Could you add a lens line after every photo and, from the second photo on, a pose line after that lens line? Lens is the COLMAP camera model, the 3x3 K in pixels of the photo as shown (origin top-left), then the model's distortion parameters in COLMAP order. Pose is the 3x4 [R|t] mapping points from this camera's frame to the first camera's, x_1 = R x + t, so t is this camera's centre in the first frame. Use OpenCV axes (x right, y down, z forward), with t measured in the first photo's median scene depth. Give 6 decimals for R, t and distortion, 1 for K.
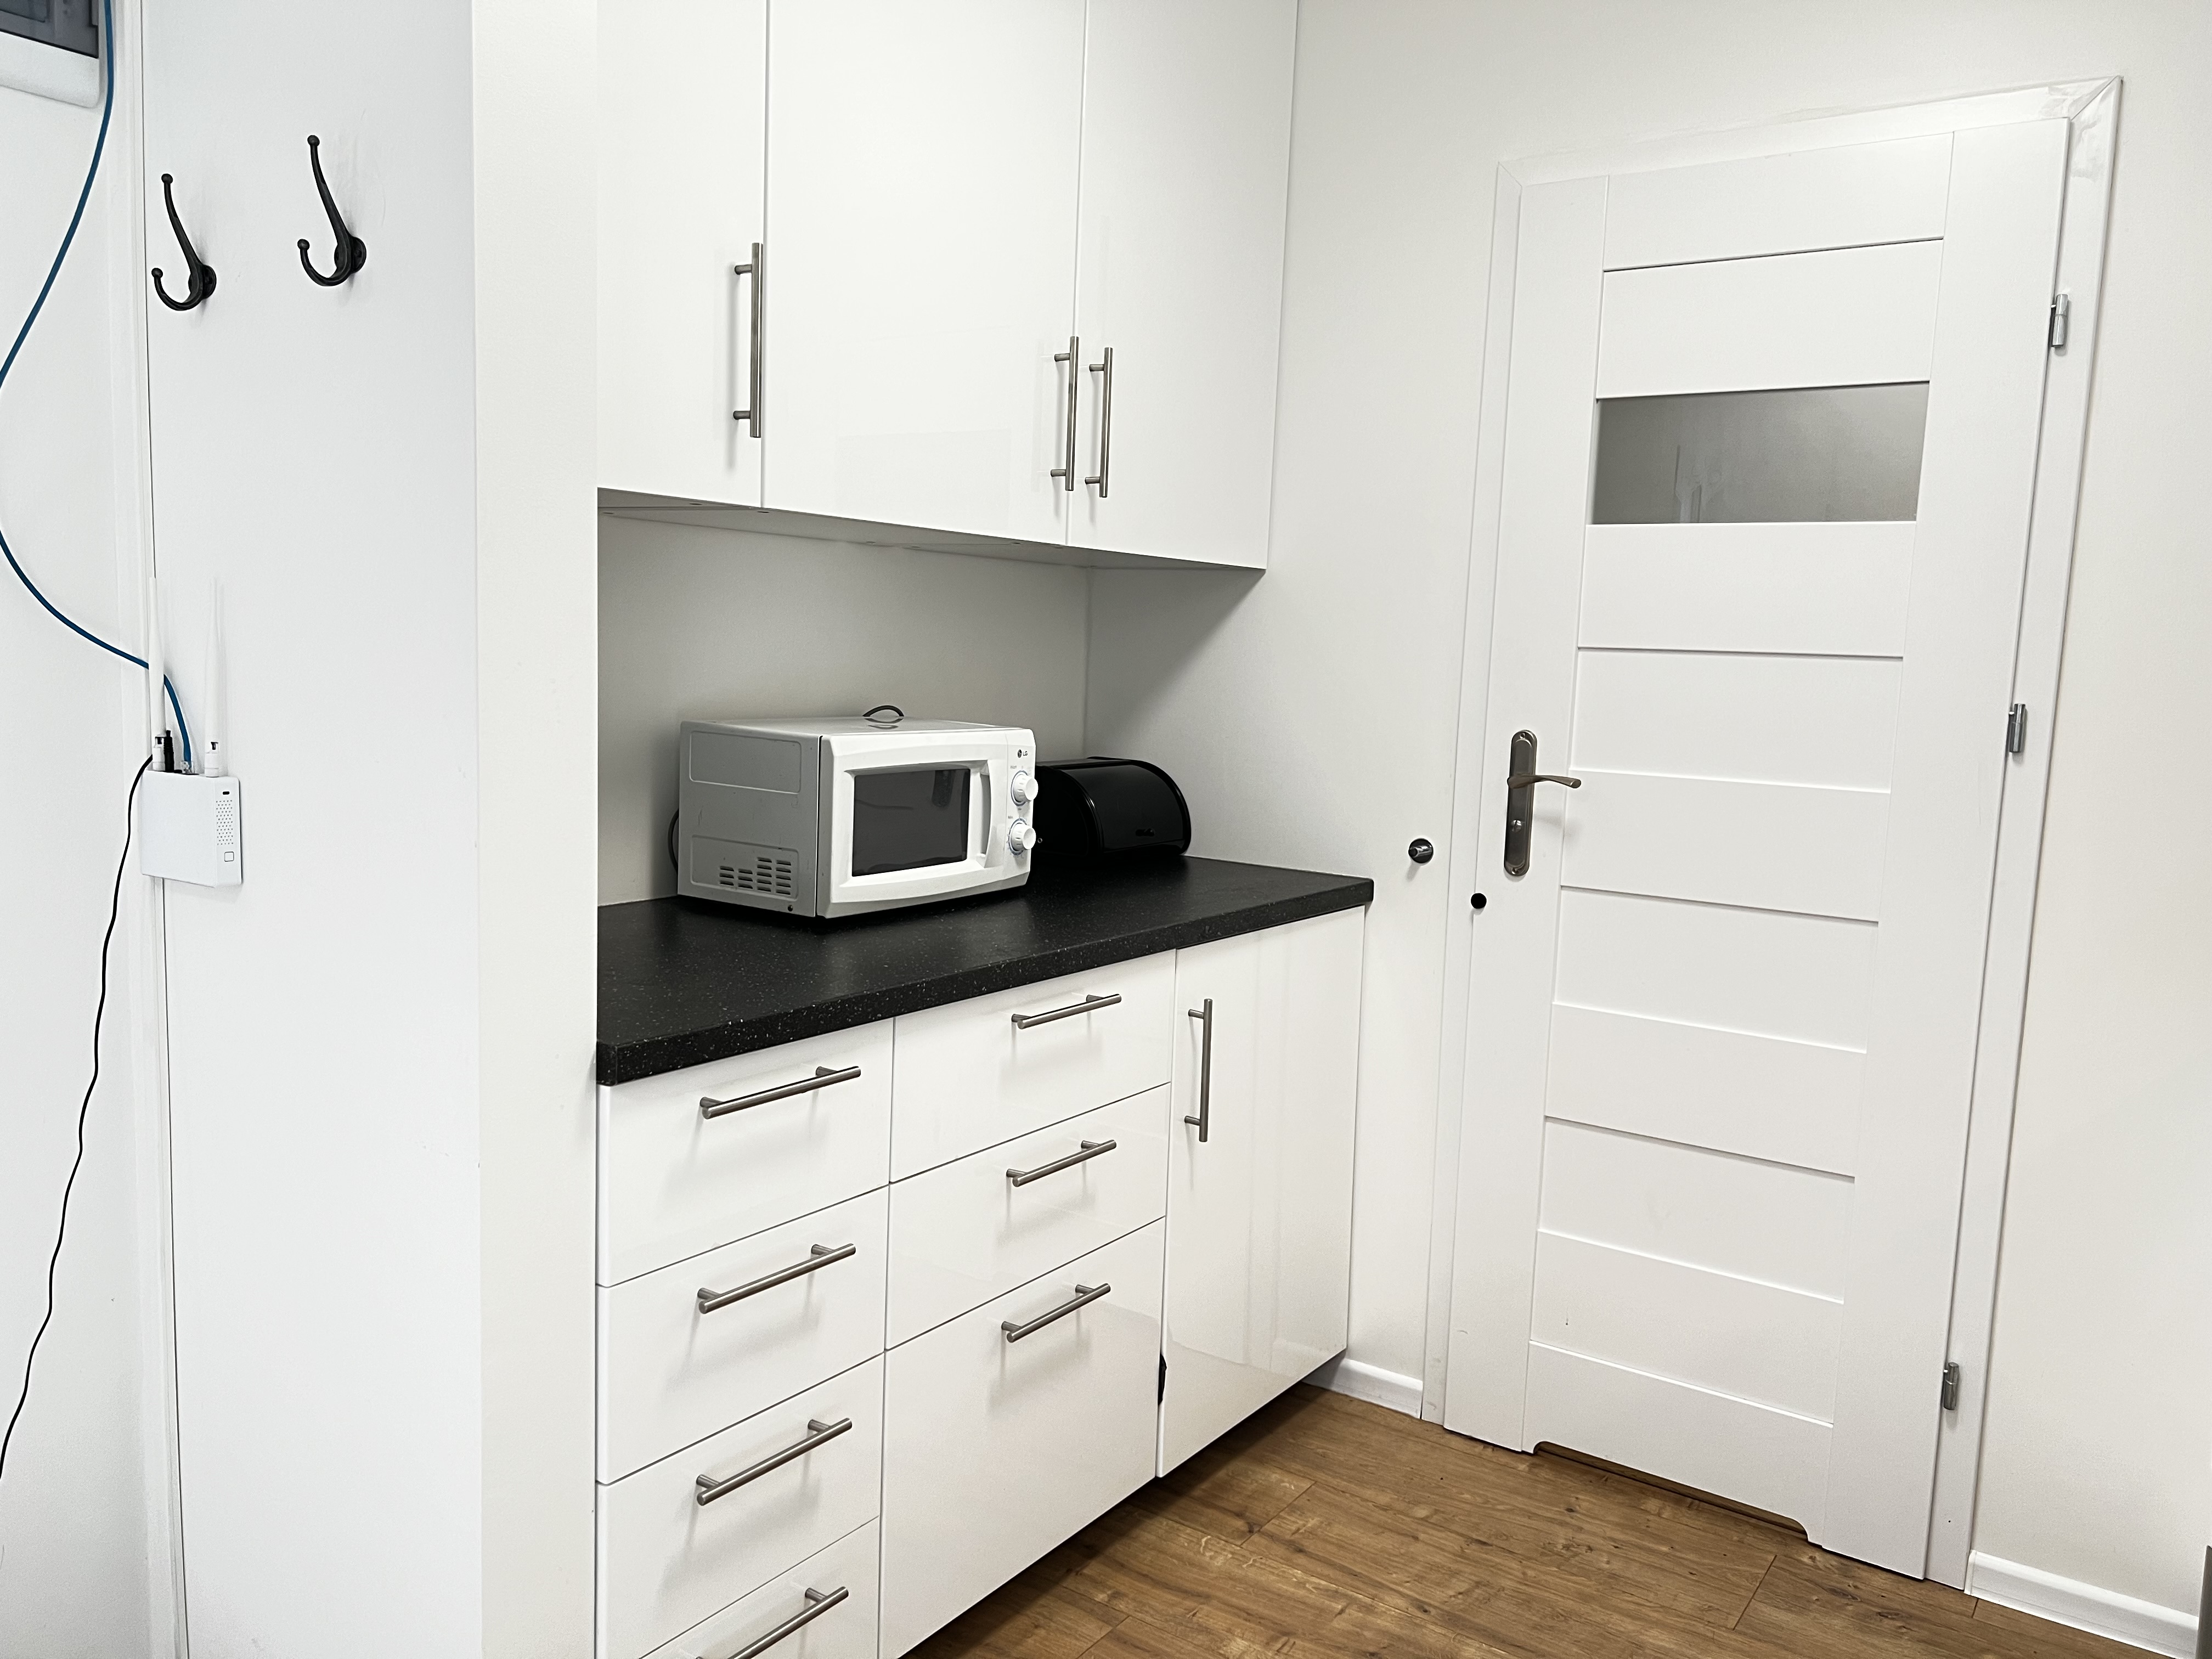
lens RADIAL K [[1664.5, 0, 1121.4], [0, 1664.5, 831.5], [0, 0, 1]] dist [0.056663, -0.078319]
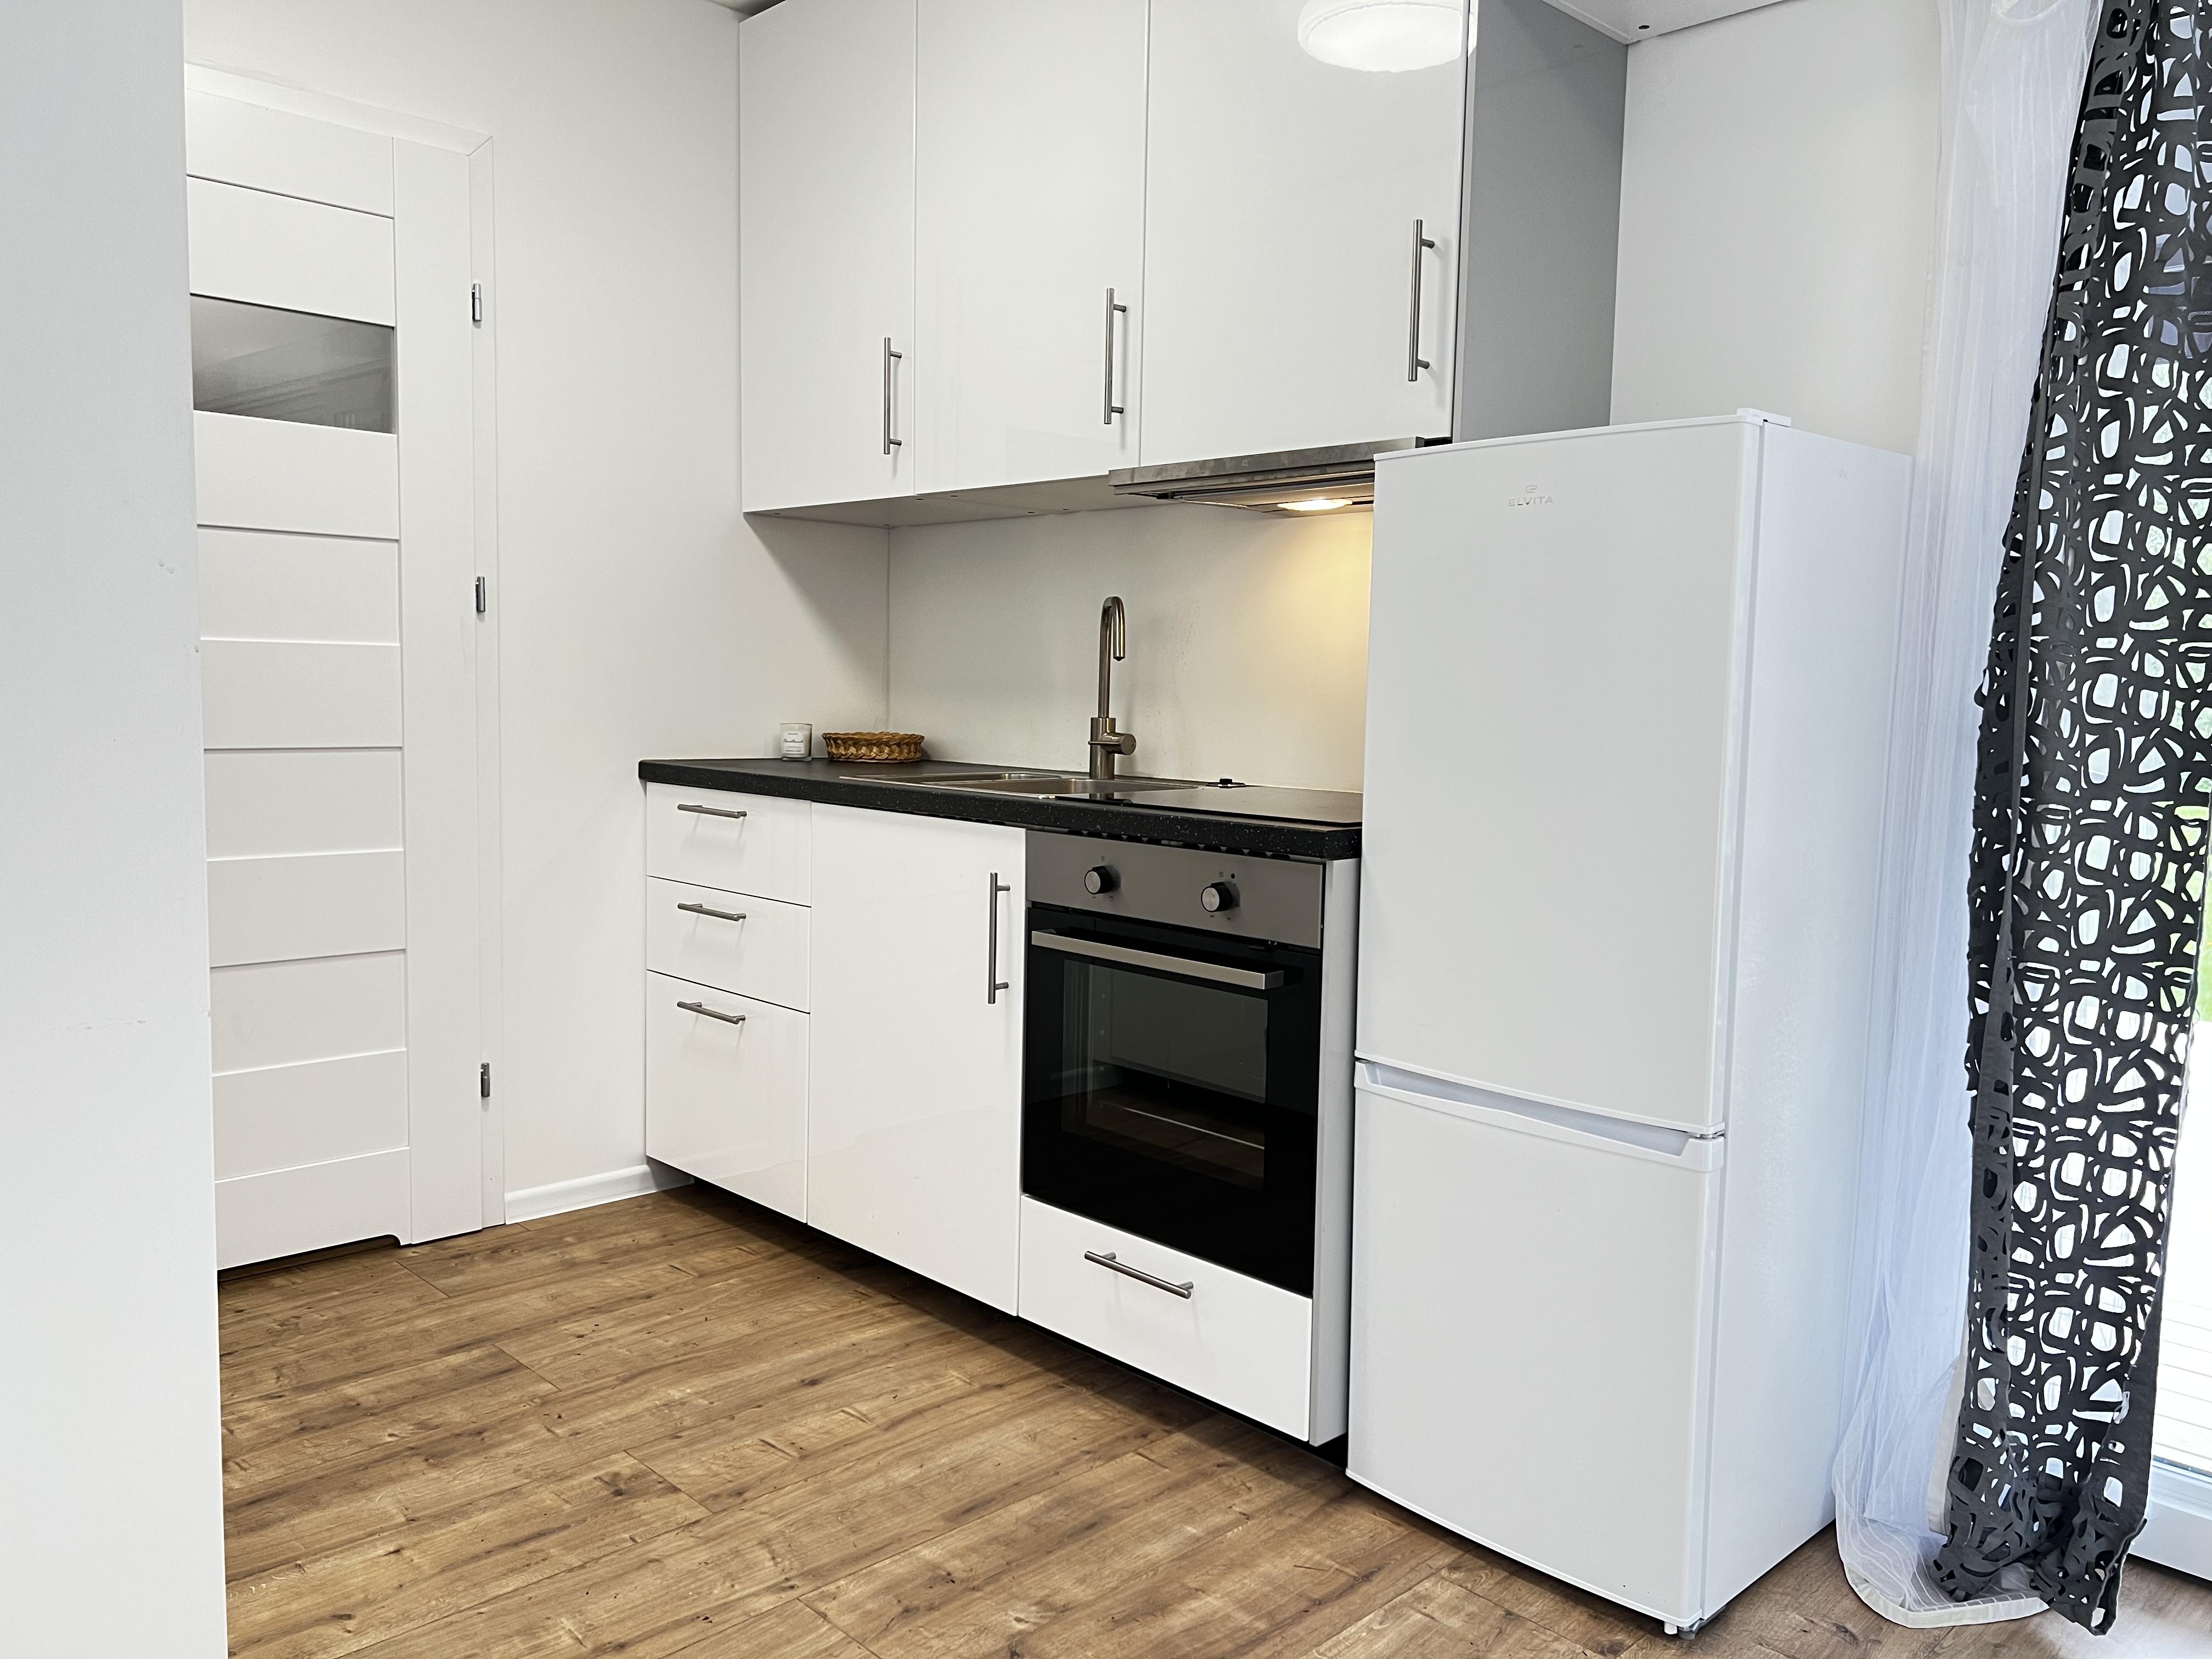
lens RADIAL K [[1664.5, 0, 1106.3], [0, 1664.5, 831.5], [0, 0, 1]] dist [0.056663, -0.078319]
pose [[0.191694, -0.123998, 0.973590, -0.708128], [0.096227, 0.989582, 0.107088, 0.032346], [-0.976726, 0.073157, 0.201629, 0.215931]]
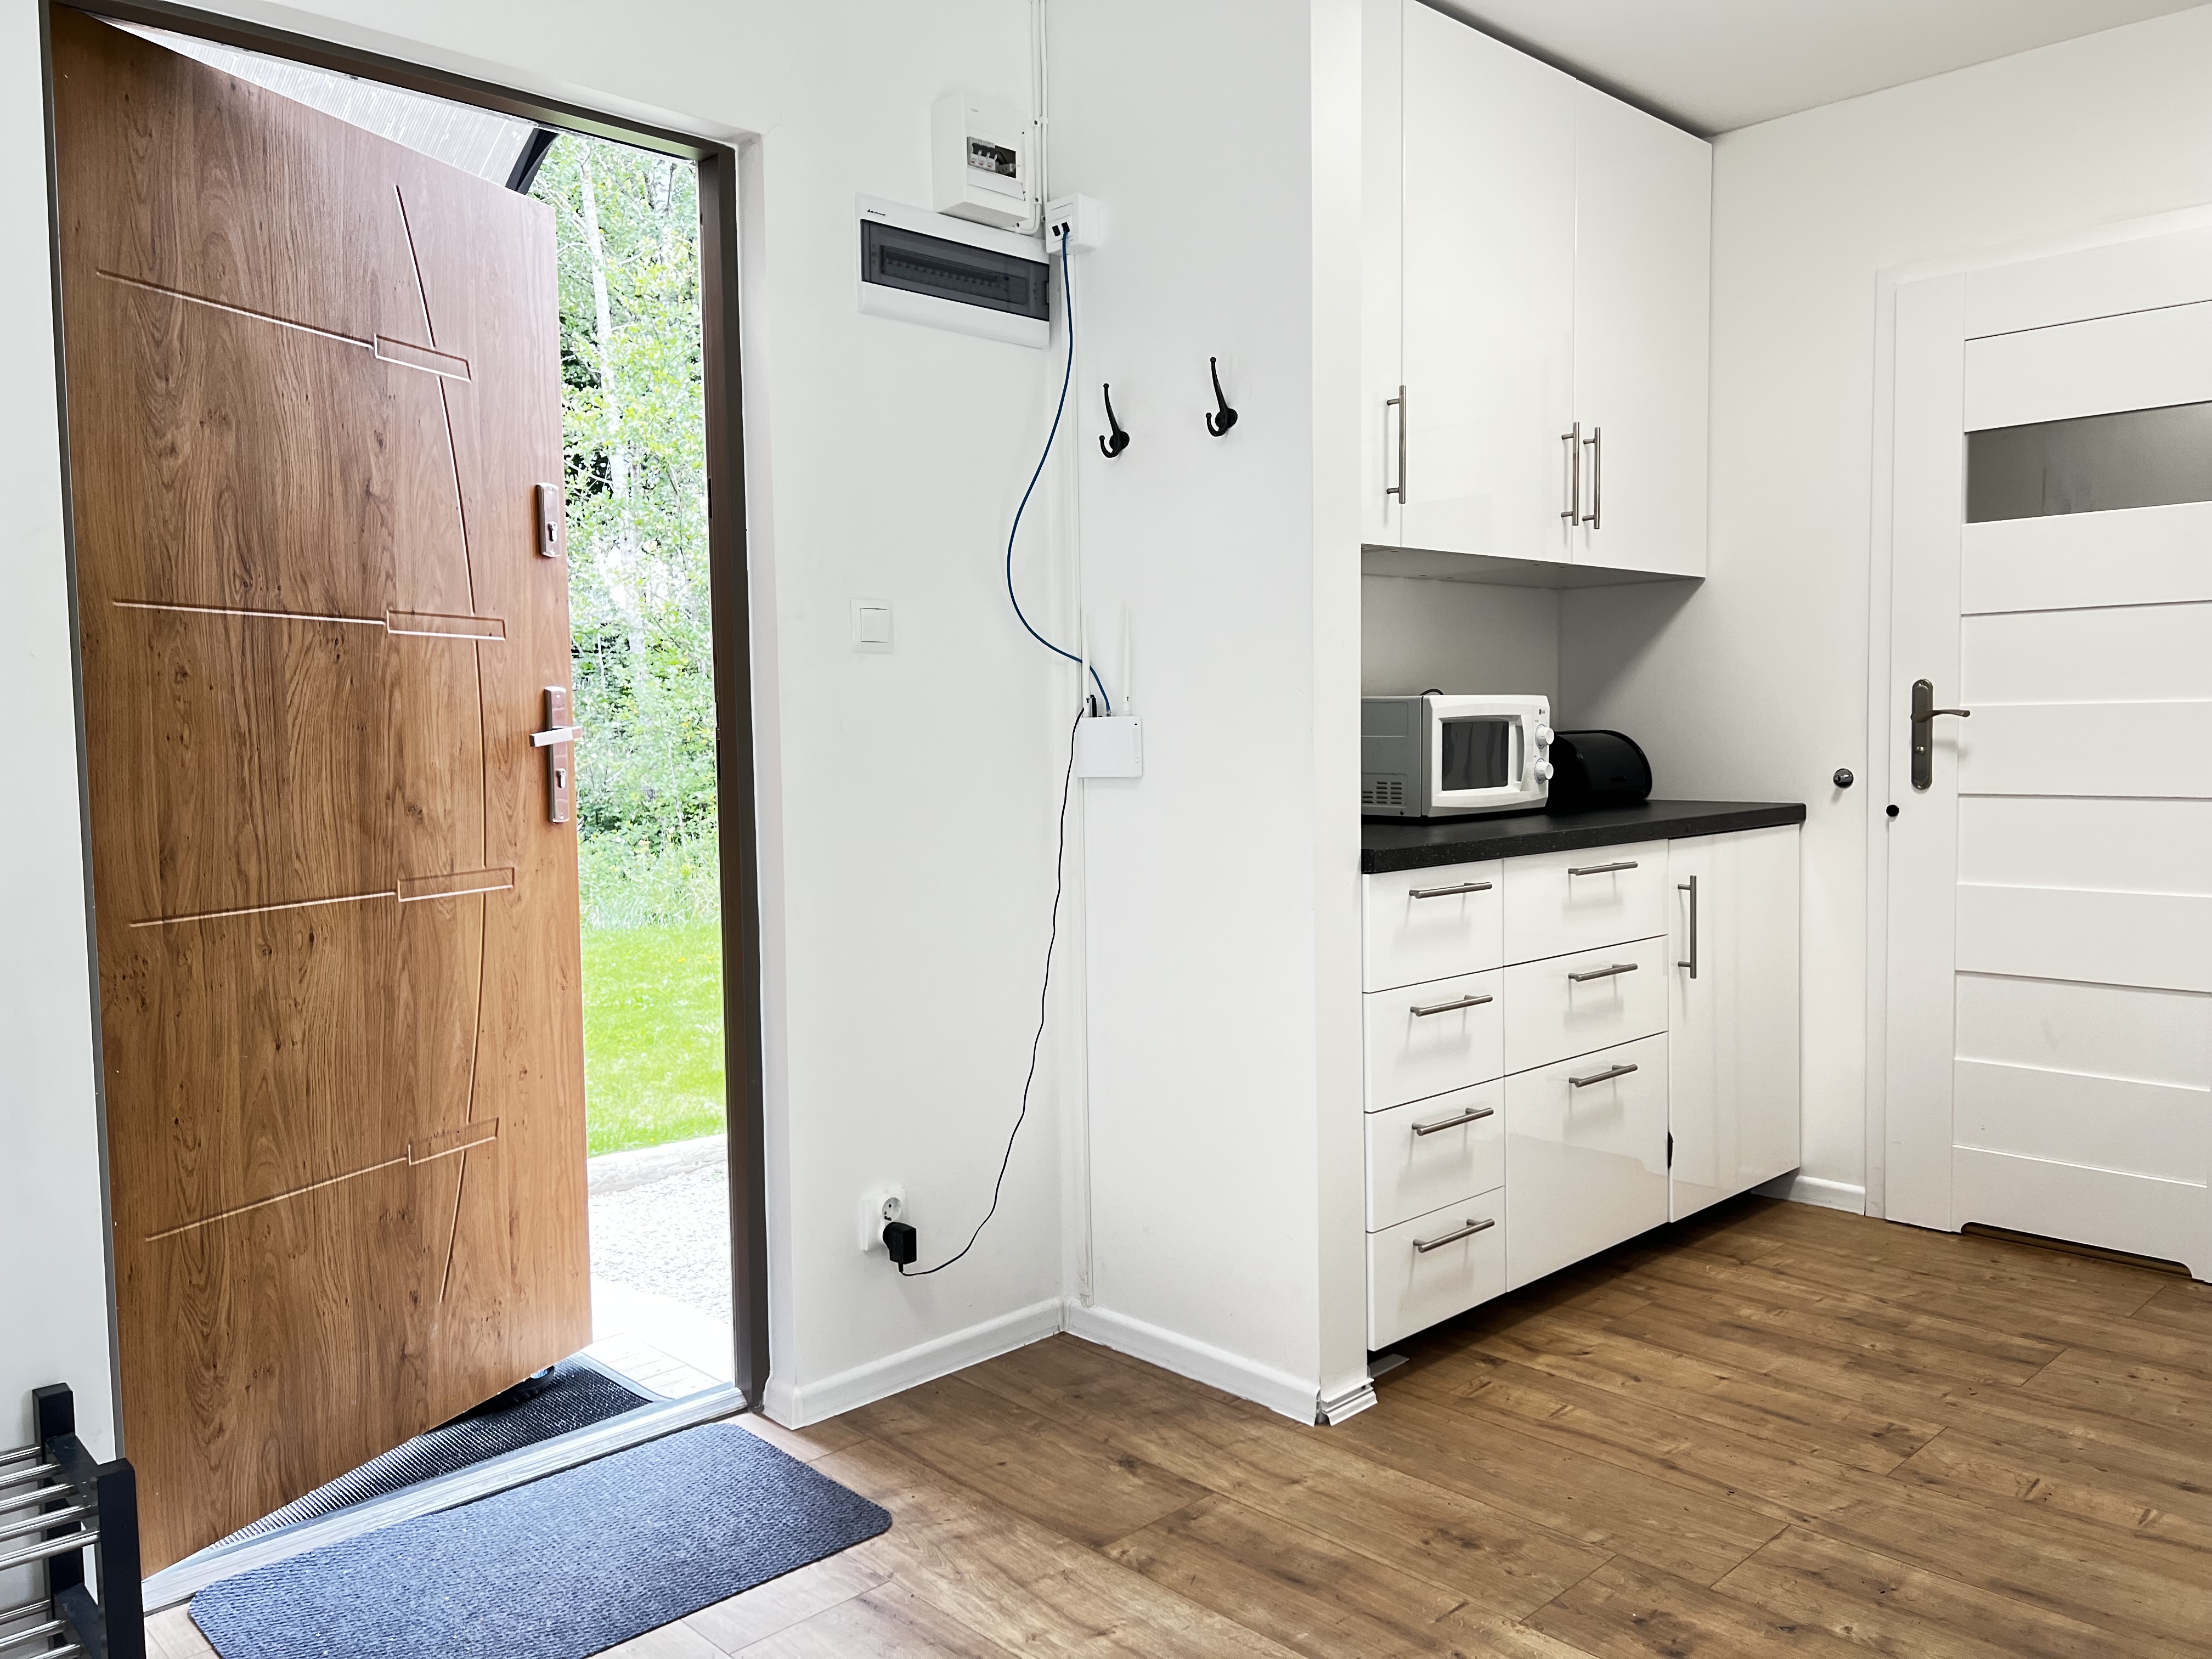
lens RADIAL K [[1664.5, 0, 1108.2], [0, 1664.5, 820.8], [0, 0, 1]] dist [0.056663, -0.078319]
pose [[0.978295, -0.042108, -0.202892, -0.142152], [0.030398, 0.997706, -0.060495, 0.126225], [0.204973, 0.053014, 0.977331, -0.489385]]
